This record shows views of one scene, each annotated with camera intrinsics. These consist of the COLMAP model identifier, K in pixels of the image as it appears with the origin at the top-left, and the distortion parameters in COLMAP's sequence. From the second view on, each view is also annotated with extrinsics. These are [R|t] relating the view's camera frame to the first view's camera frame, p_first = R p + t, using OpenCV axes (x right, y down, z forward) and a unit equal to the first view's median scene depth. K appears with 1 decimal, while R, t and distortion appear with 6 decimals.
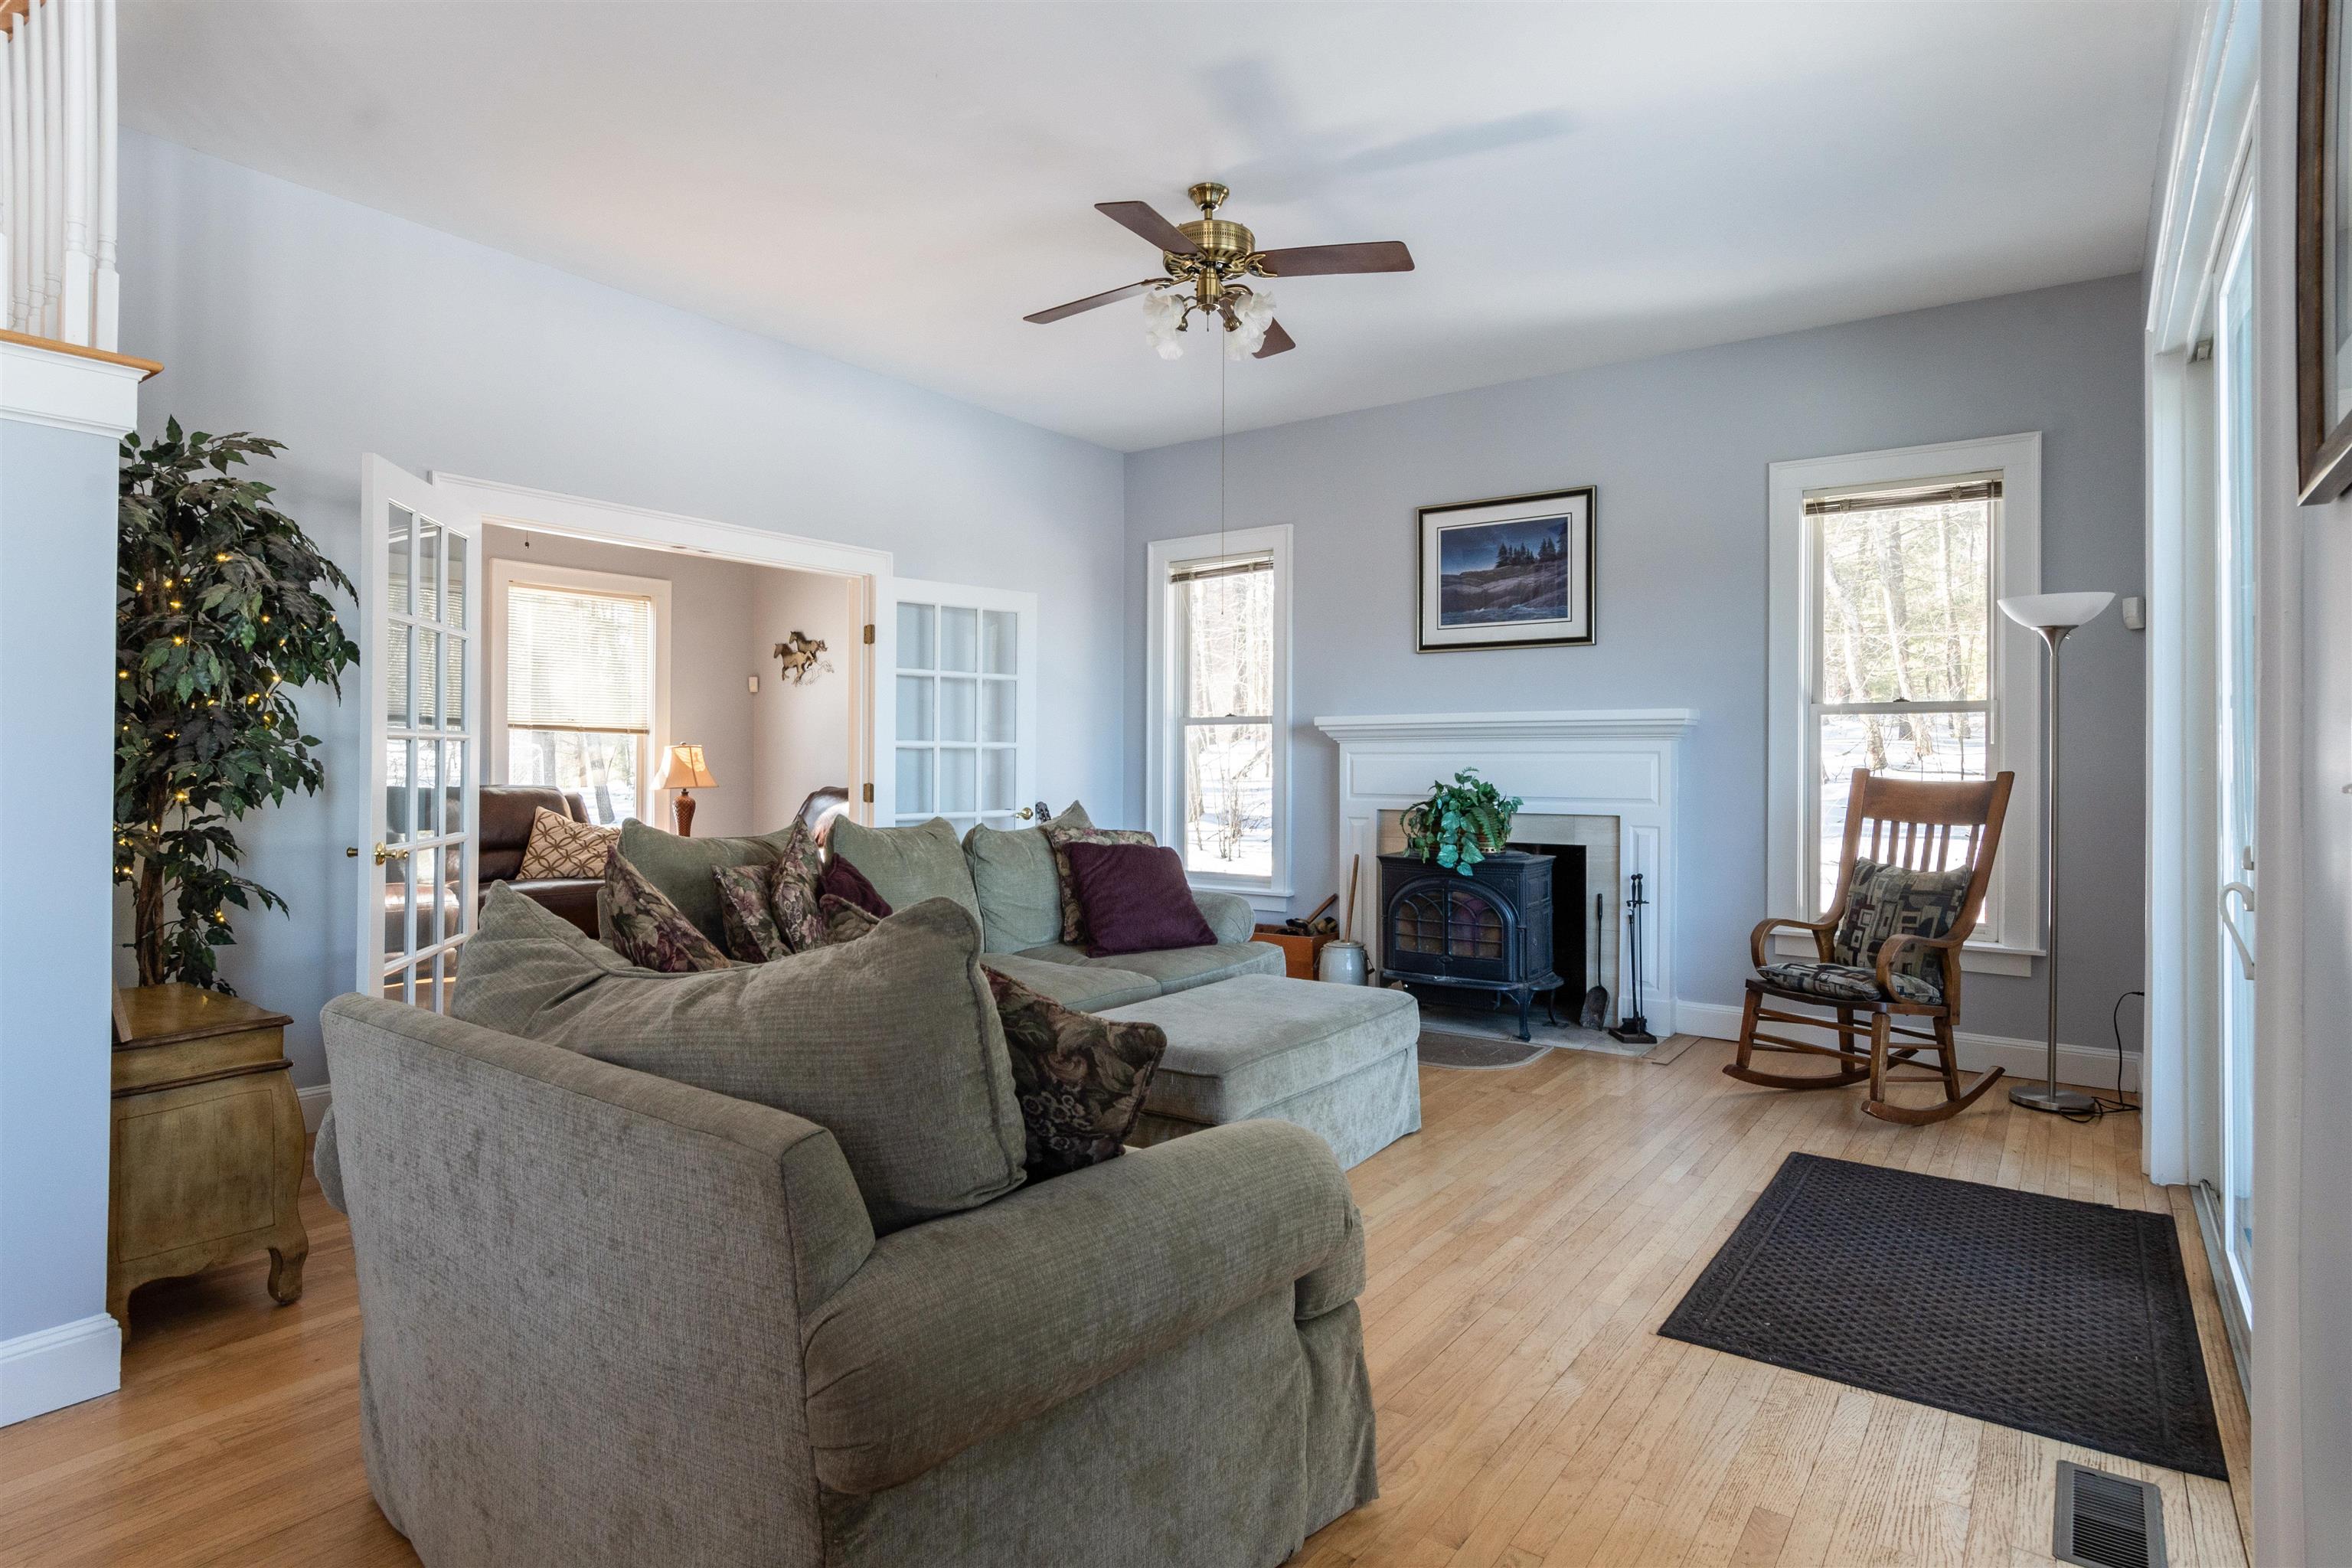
lens RADIAL K [[1270.2, 0, 1134.7], [0, 1270.2, 757.9], [0, 0, 1]] dist [0.000647, 0.000031]
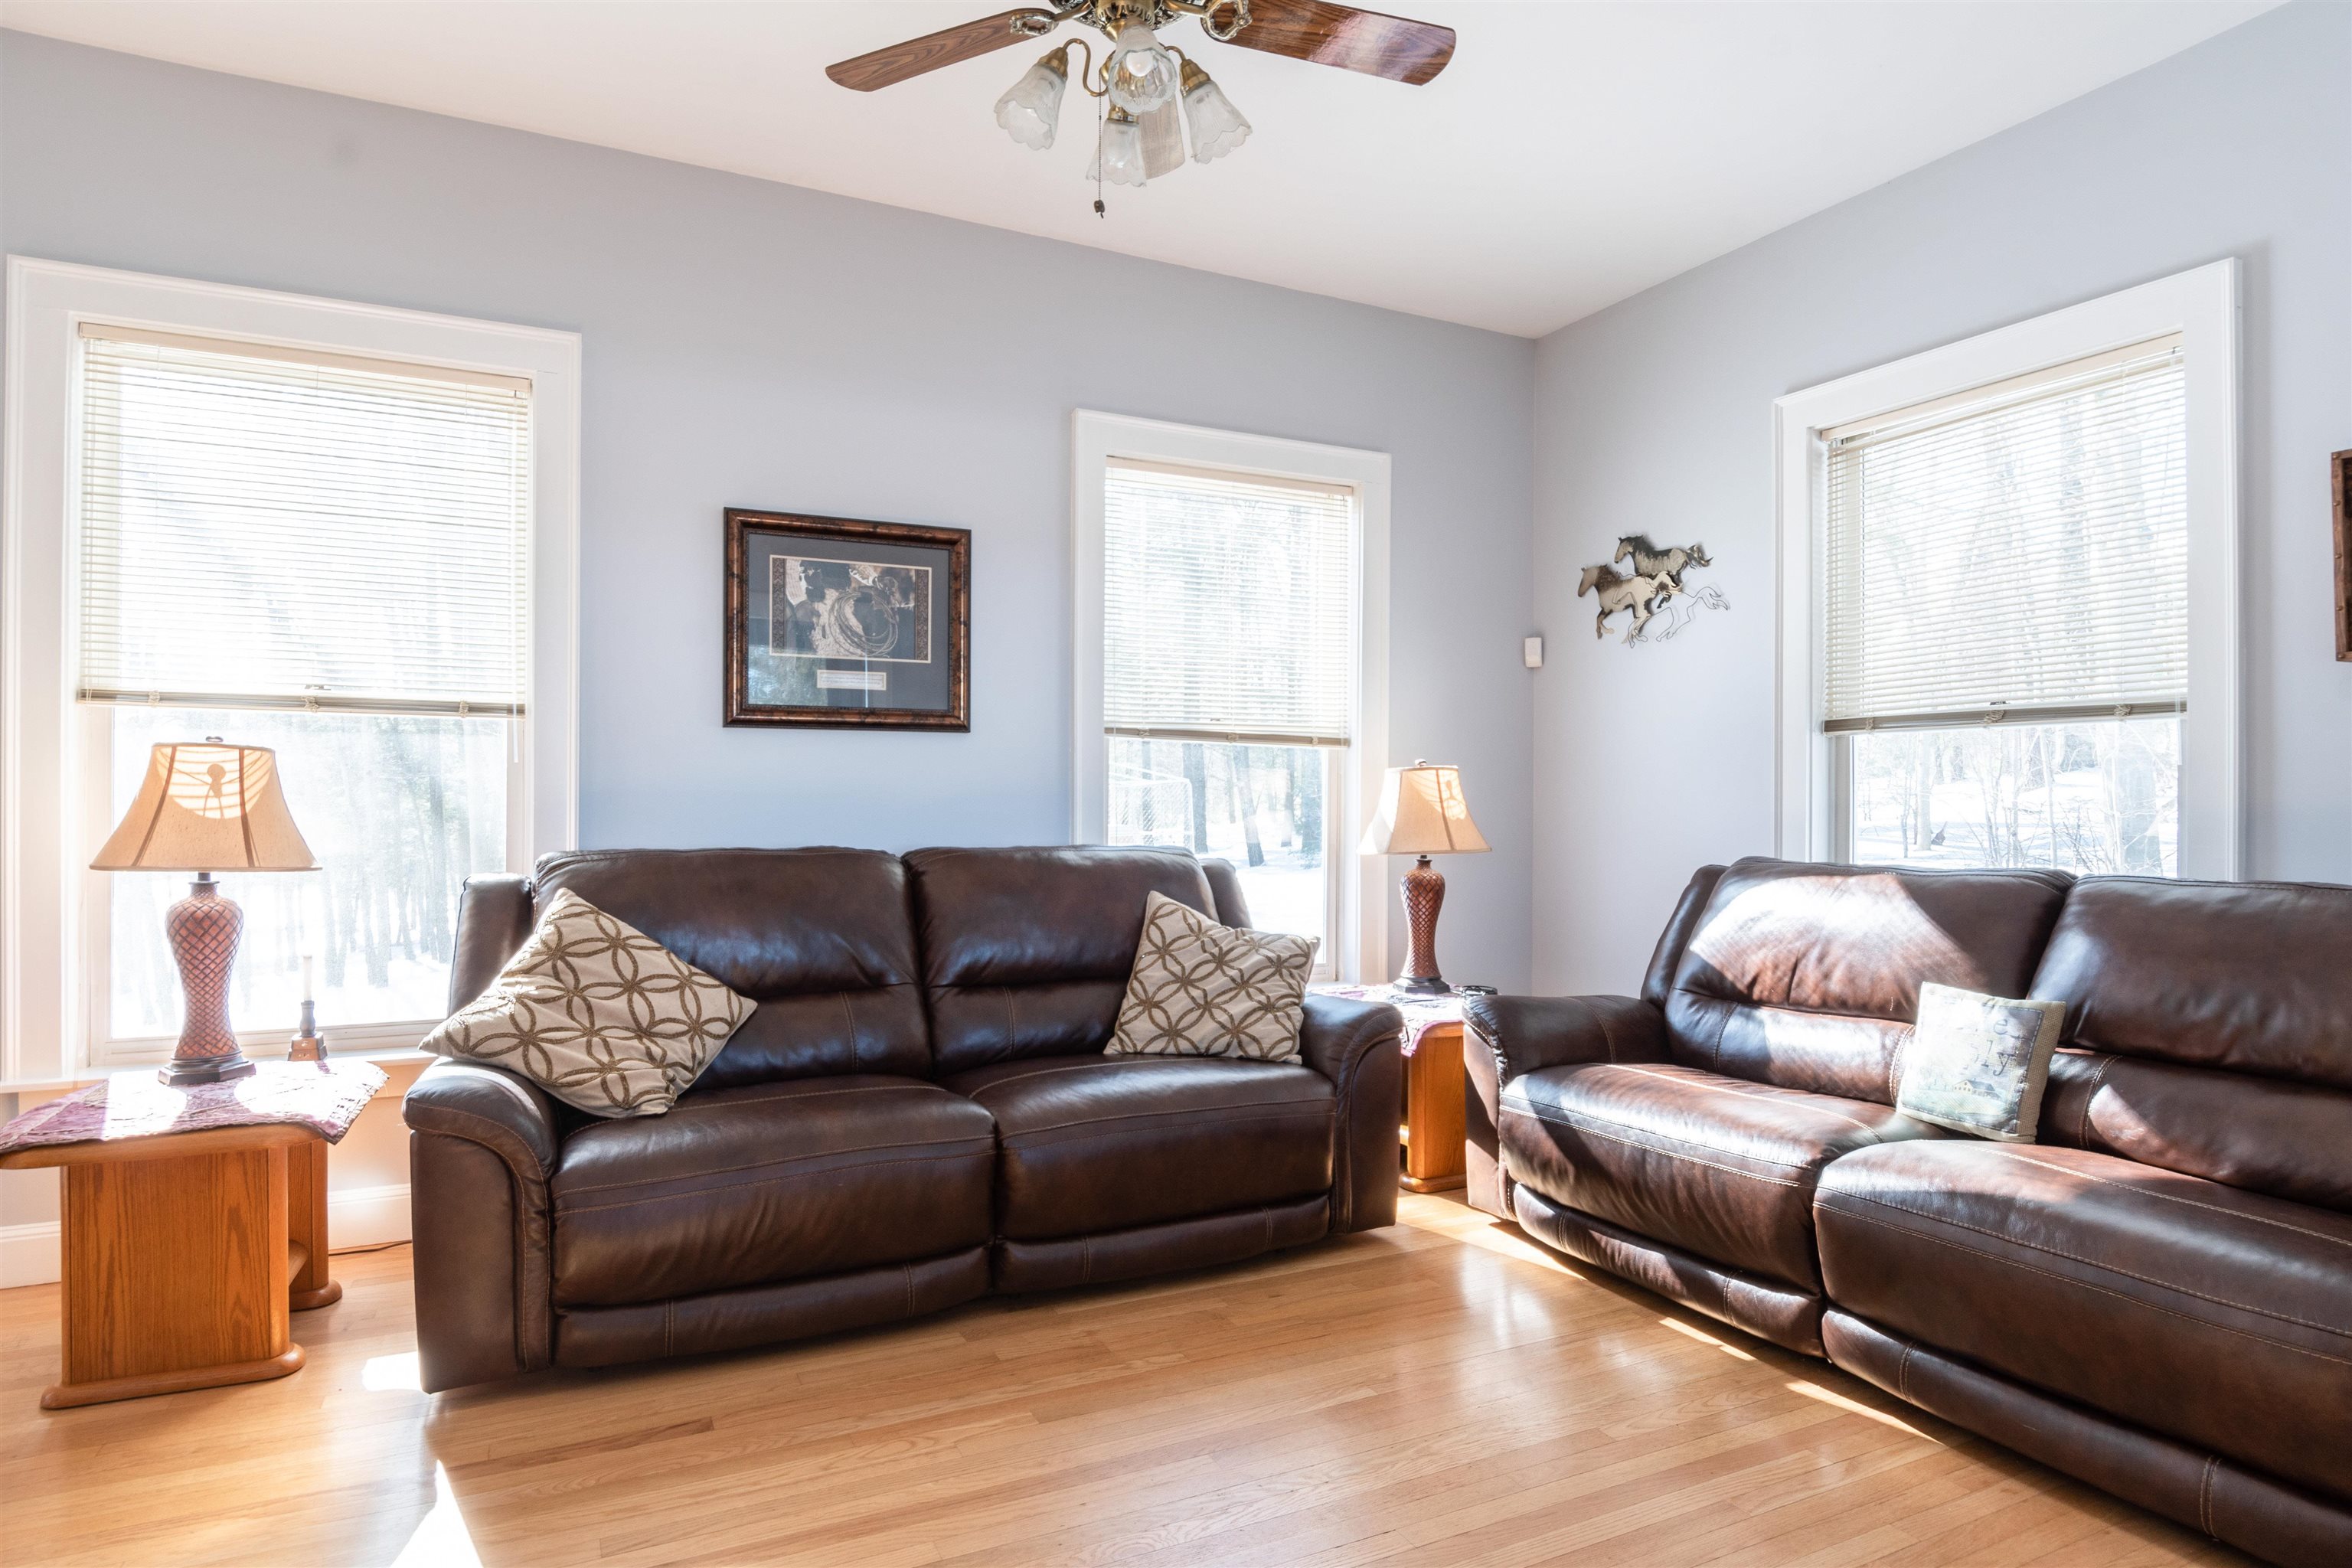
lens RADIAL K [[1451.2, 0, 1184.6], [0, 1451.2, 795.0], [0, 0, 1]] dist [-0.006663, -0.002831]
pose [[0.904456, 0.000140, -0.426567, -0.198642], [-0.000511, 1.000000, -0.000754, 0.001686], [0.426567, 0.000899, 0.904456, 0.451146]]
